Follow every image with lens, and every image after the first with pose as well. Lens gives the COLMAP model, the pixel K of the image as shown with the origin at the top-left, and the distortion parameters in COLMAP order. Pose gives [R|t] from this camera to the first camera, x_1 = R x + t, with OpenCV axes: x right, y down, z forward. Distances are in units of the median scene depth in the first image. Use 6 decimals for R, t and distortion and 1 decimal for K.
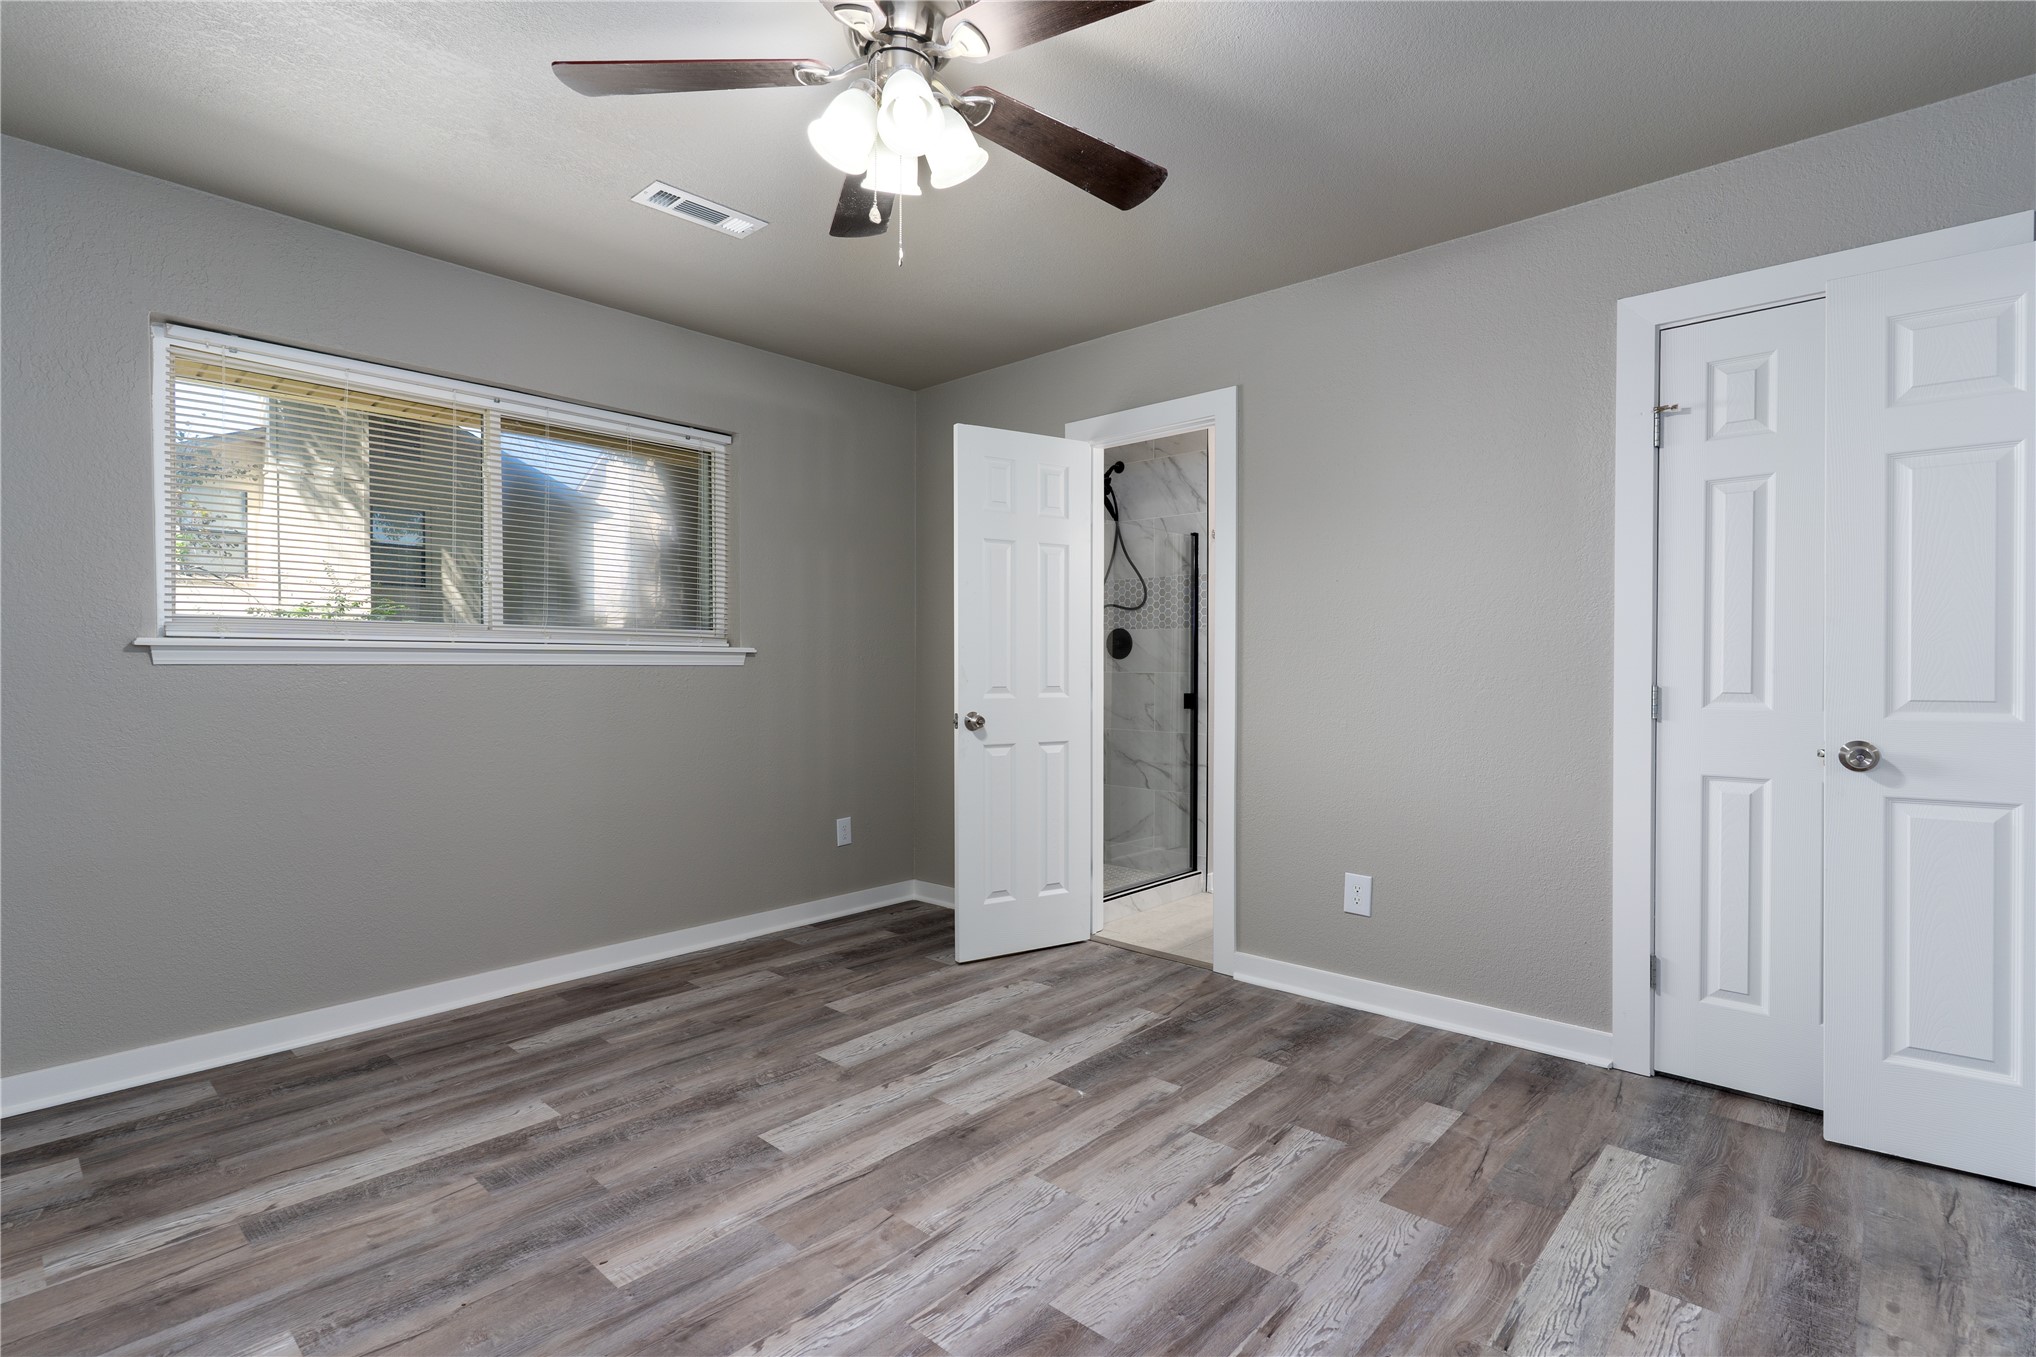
lens RADIAL K [[957.4, 0, 1018.0], [0, 957.4, 678.5], [0, 0, 1]] dist [0.001917, 0.000342]
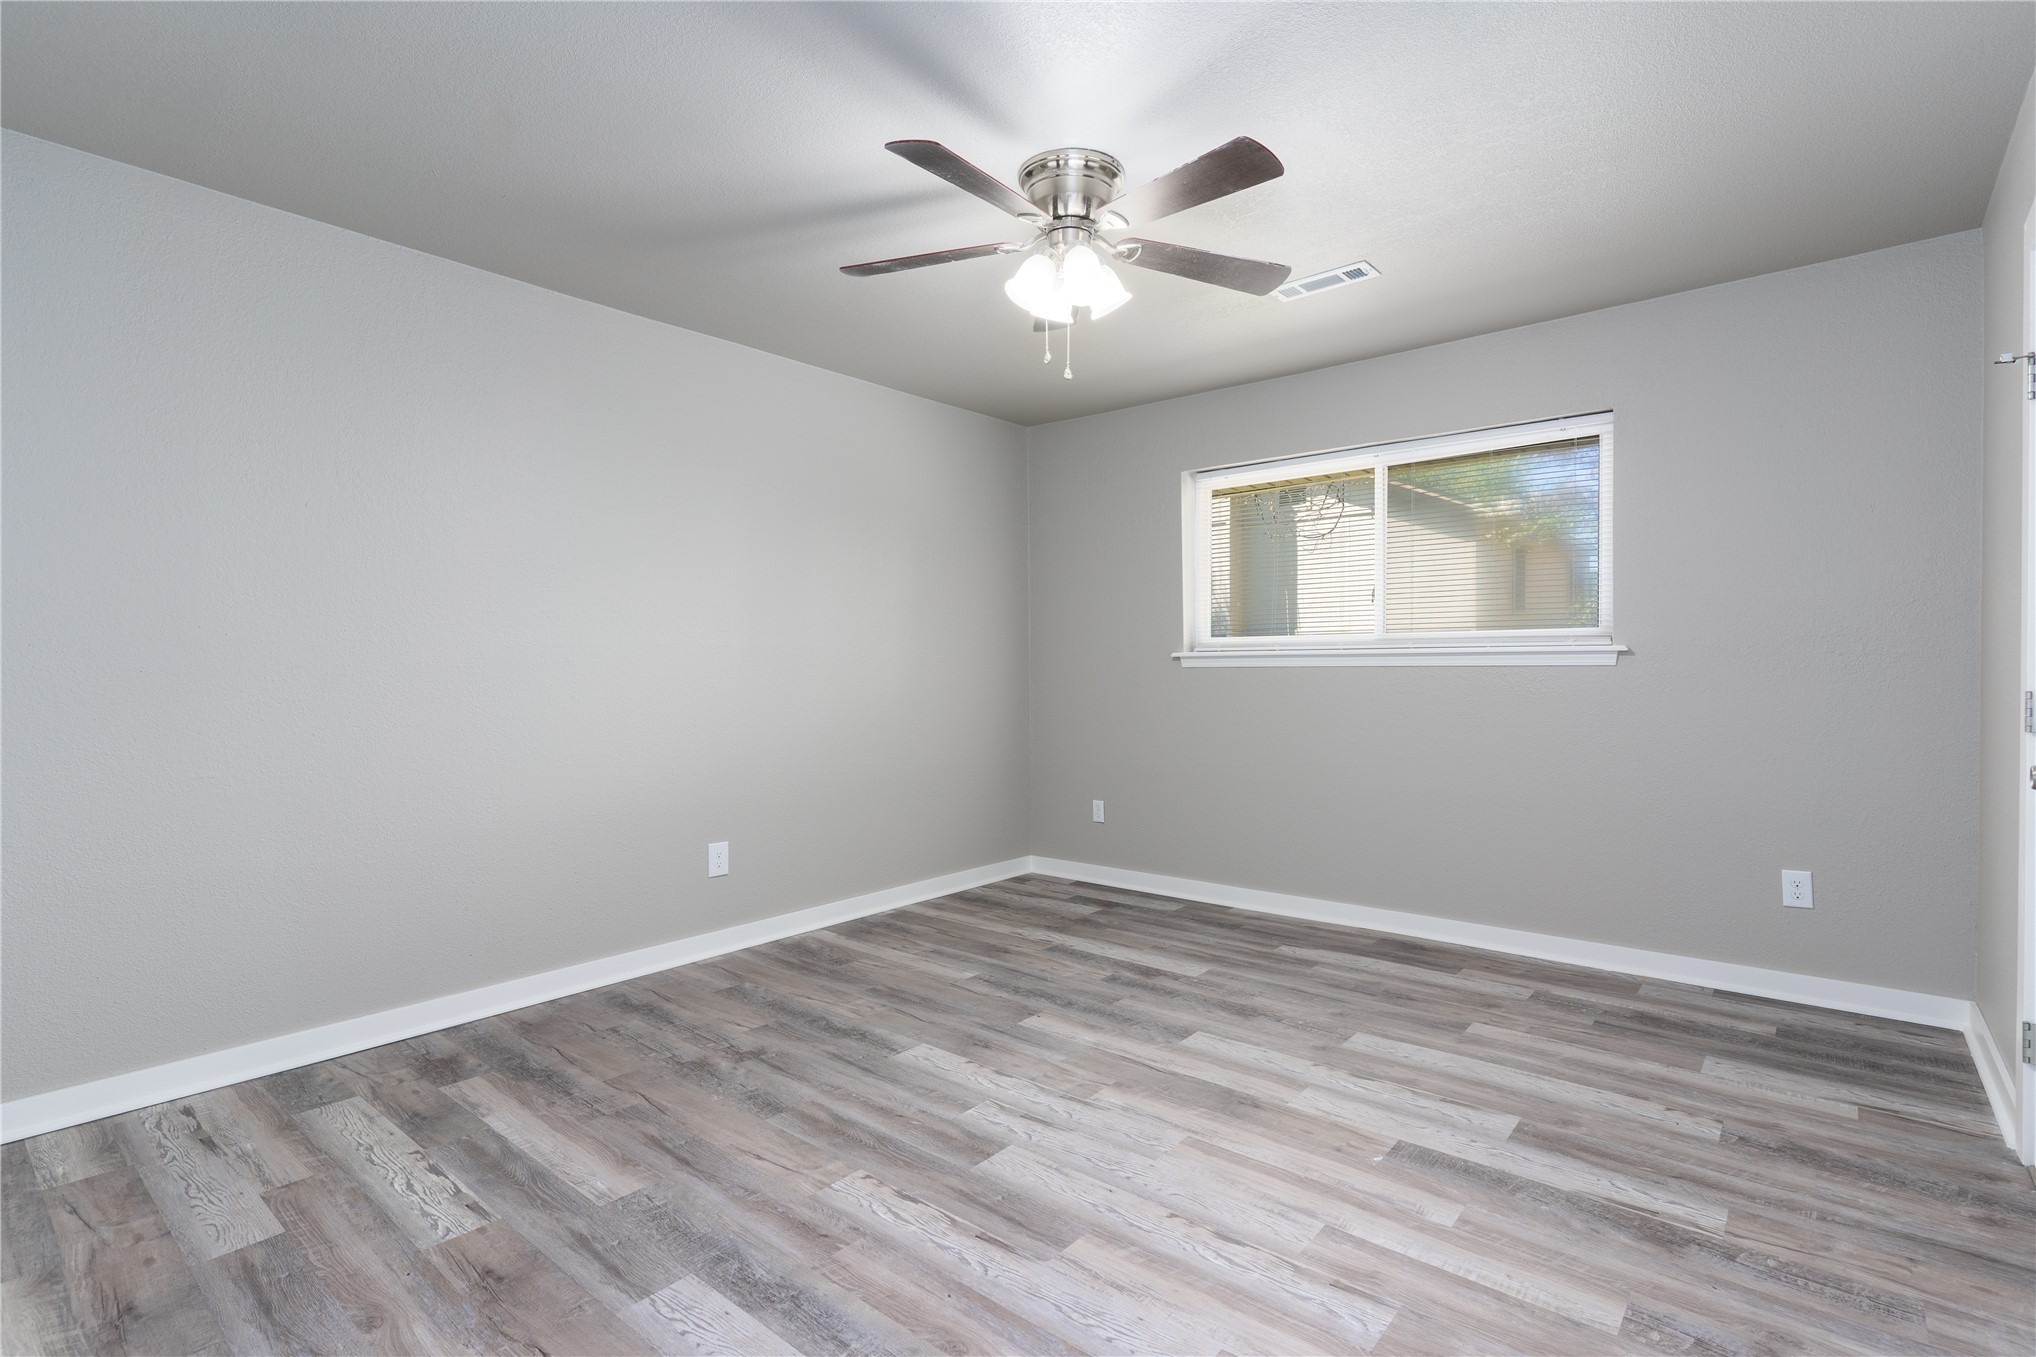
lens RADIAL K [[957.4, 0, 1018.0], [0, 957.4, 678.5], [0, 0, 1]] dist [0.001917, 0.000342]
pose [[0.045921, 0.010641, -0.998888, 0.849194], [-0.006881, 0.999923, 0.010336, -0.009688], [0.998921, 0.006399, 0.045990, 0.585095]]
